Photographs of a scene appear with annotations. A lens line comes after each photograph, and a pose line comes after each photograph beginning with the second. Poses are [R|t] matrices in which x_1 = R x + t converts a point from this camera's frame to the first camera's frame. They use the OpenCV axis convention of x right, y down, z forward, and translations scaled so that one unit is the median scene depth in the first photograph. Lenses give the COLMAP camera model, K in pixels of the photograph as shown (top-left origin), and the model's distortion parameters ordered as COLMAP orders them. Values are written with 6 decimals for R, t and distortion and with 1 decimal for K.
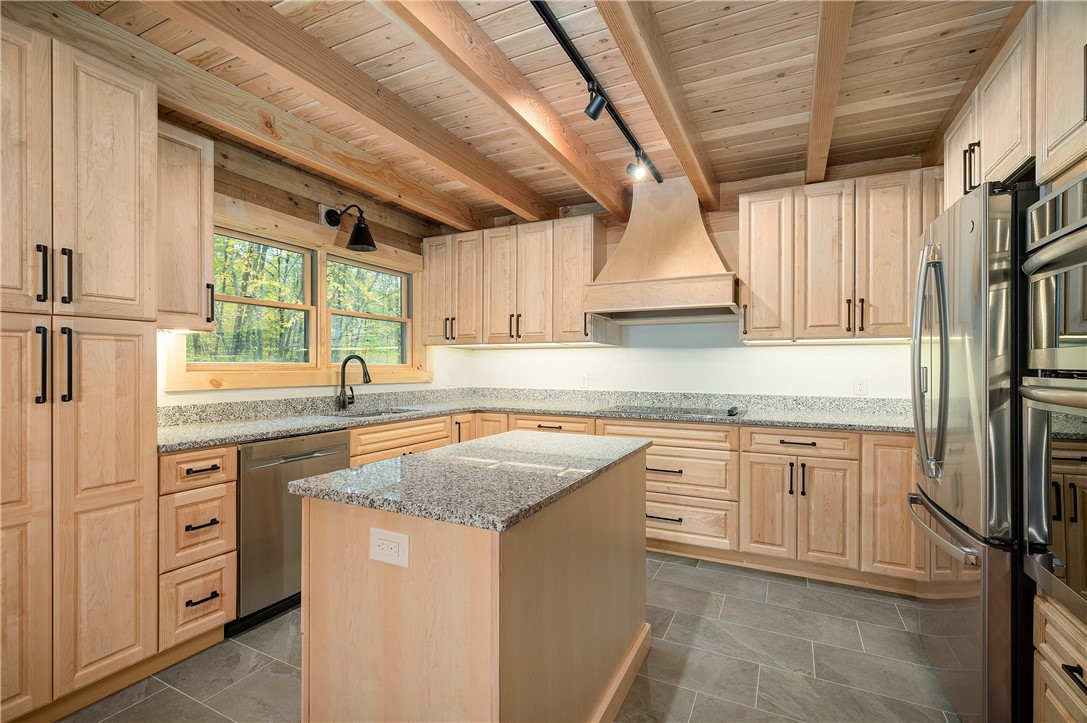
lens RADIAL K [[484.1, 0, 542.5], [0, 484.1, 363.2], [0, 0, 1]] dist [0.000455, -0.000698]
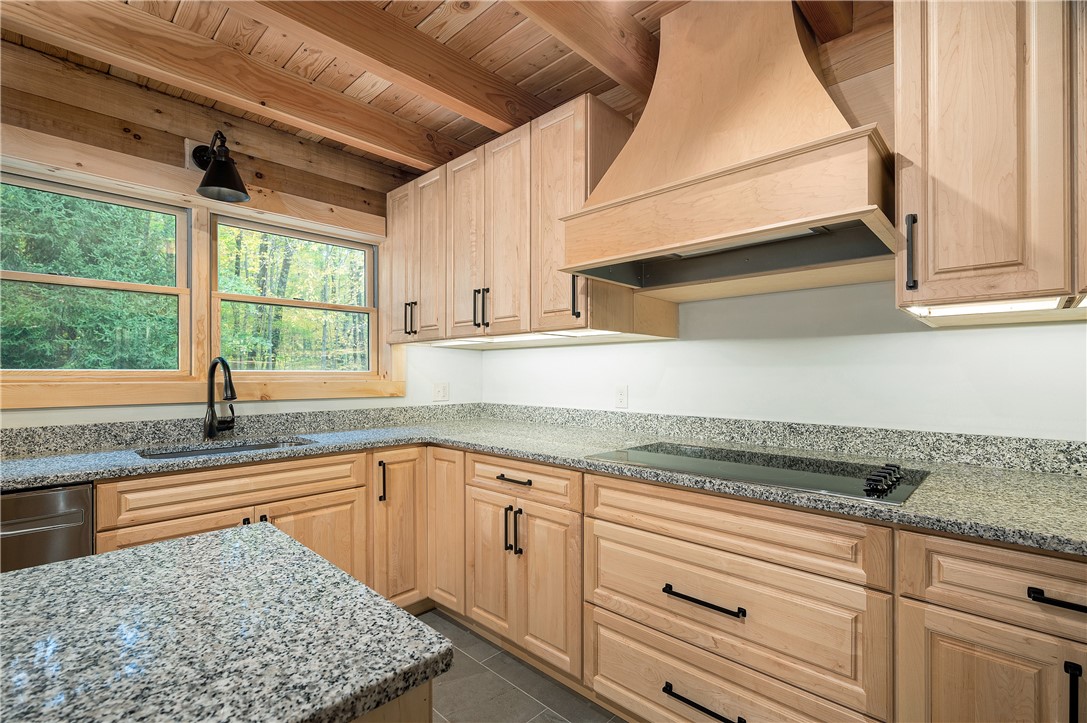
lens RADIAL K [[484.1, 0, 547.2], [0, 484.1, 369.7], [0, 0, 1]] dist [0.000455, -0.000698]
pose [[0.954075, -0.006887, -0.299488, 0.224121], [0.006206, 0.999976, -0.003227, 0.004669], [0.299503, 0.001220, 0.954095, 0.474664]]
